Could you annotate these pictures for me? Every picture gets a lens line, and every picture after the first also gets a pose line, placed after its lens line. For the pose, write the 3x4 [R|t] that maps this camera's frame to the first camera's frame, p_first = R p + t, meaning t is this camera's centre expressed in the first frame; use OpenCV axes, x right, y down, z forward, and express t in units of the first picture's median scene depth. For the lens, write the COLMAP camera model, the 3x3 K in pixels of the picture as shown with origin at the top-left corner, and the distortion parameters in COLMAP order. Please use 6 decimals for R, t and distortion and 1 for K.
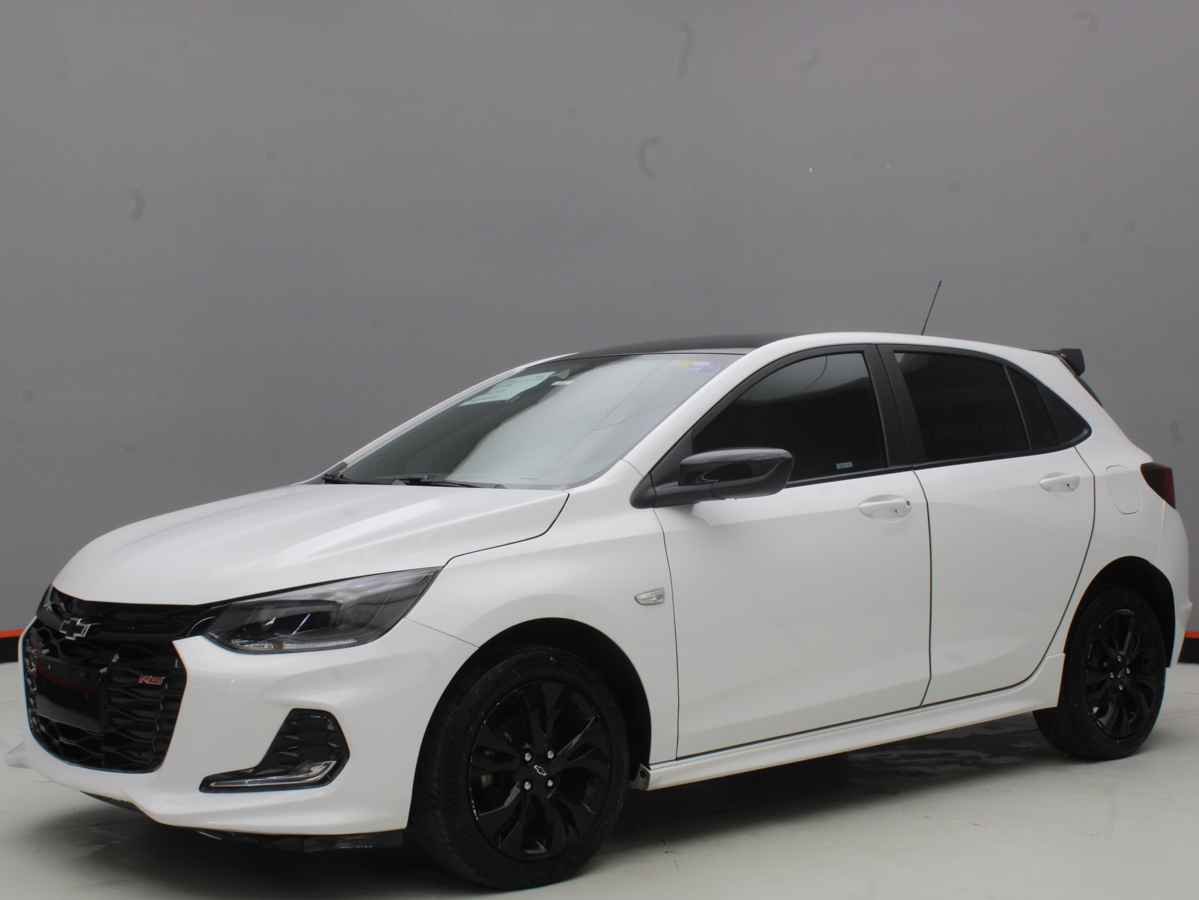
lens RADIAL K [[1725.0, 0, 597.5], [0, 1725.0, 456.1], [0, 0, 1]] dist [-0.087195, 0.000000]
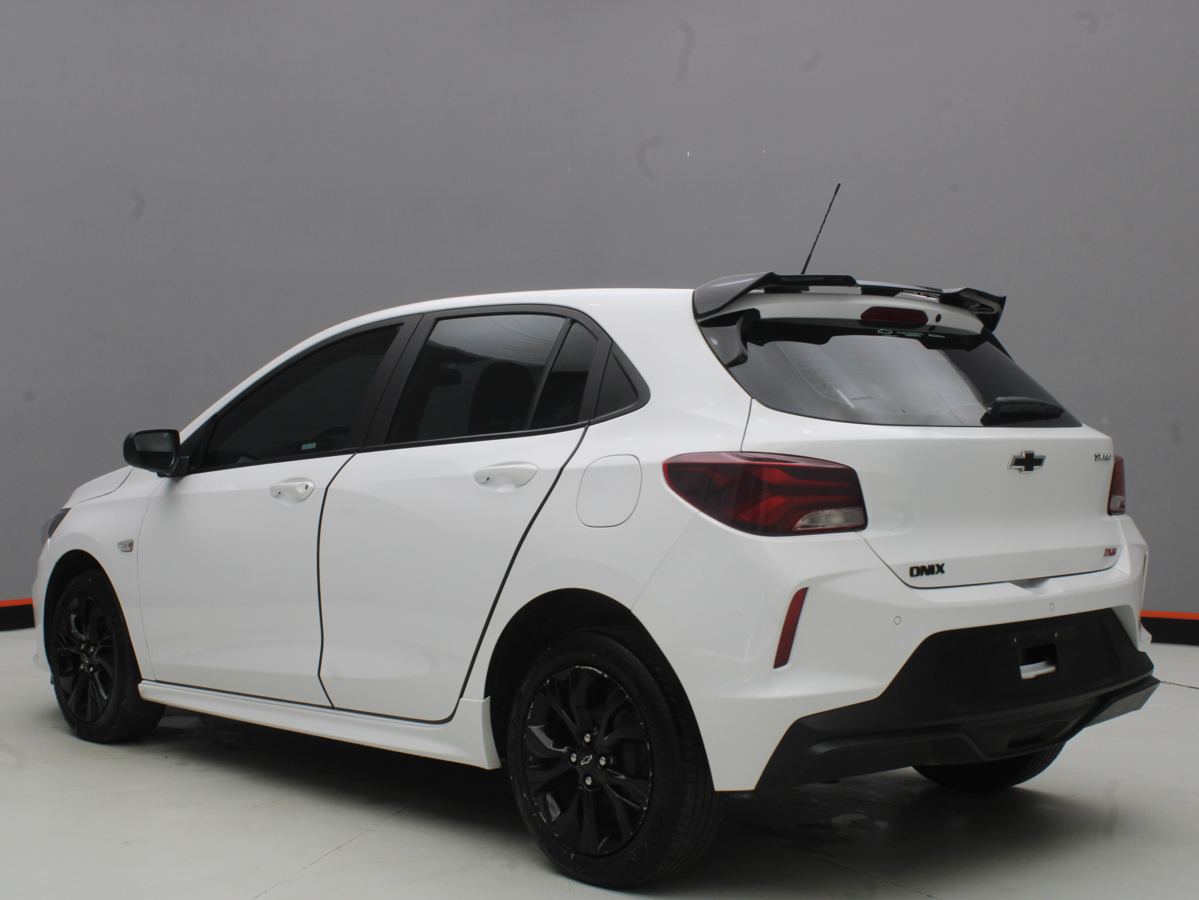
lens RADIAL K [[1725.0, 0, 600.3], [0, 1725.0, 444.0], [0, 0, 1]] dist [-0.087195, 0.000000]
pose [[0.060112, 0.026204, -0.997848, 1.244226], [0.008395, 0.999607, 0.026756, -0.022888], [0.998156, -0.009986, 0.059868, 1.206736]]
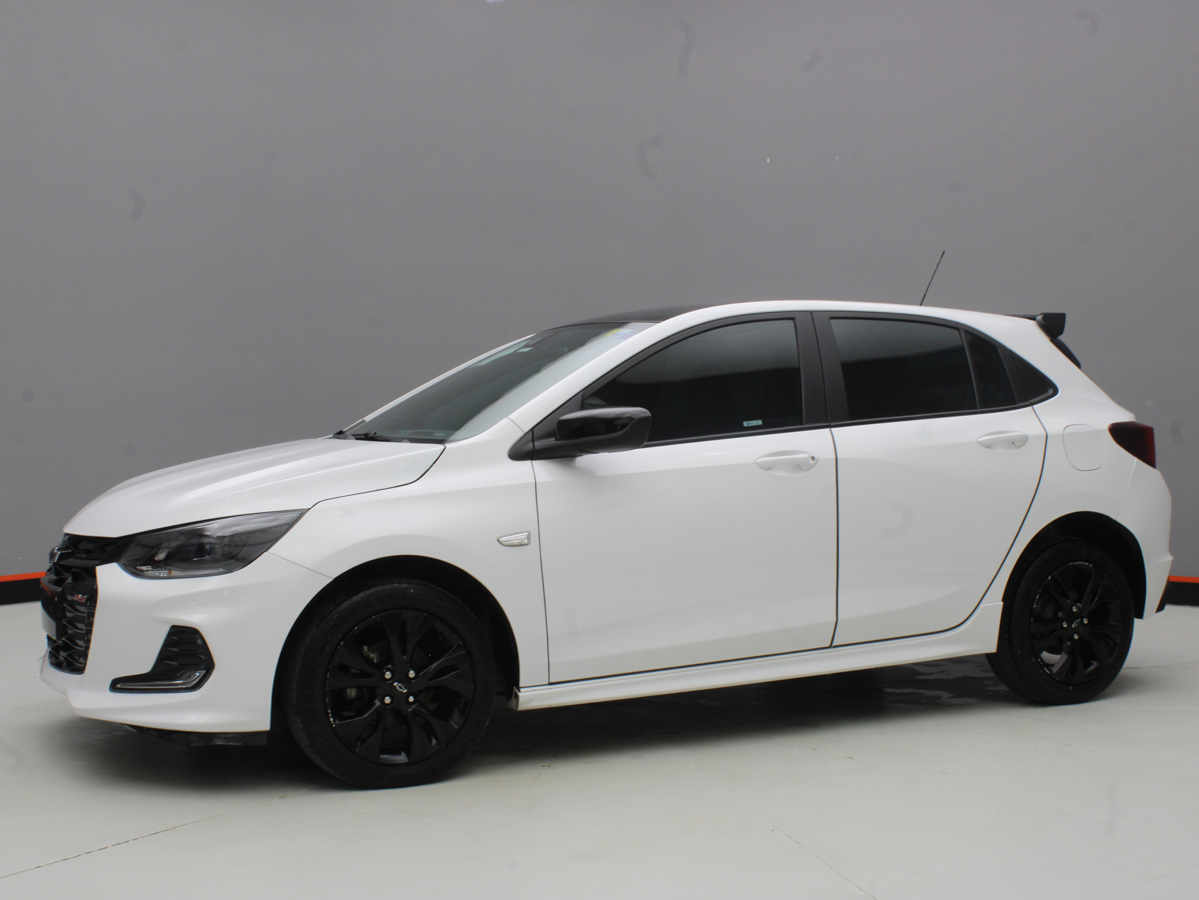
lens RADIAL K [[1532.0, 0, 602.1], [0, 1532.0, 446.8], [0, 0, 1]] dist [-0.104891, 0.000000]
pose [[0.970464, 0.004824, -0.241196, 0.309794], [-0.000200, 0.999816, 0.019192, 0.001971], [0.241245, -0.018577, 0.970287, 0.040648]]
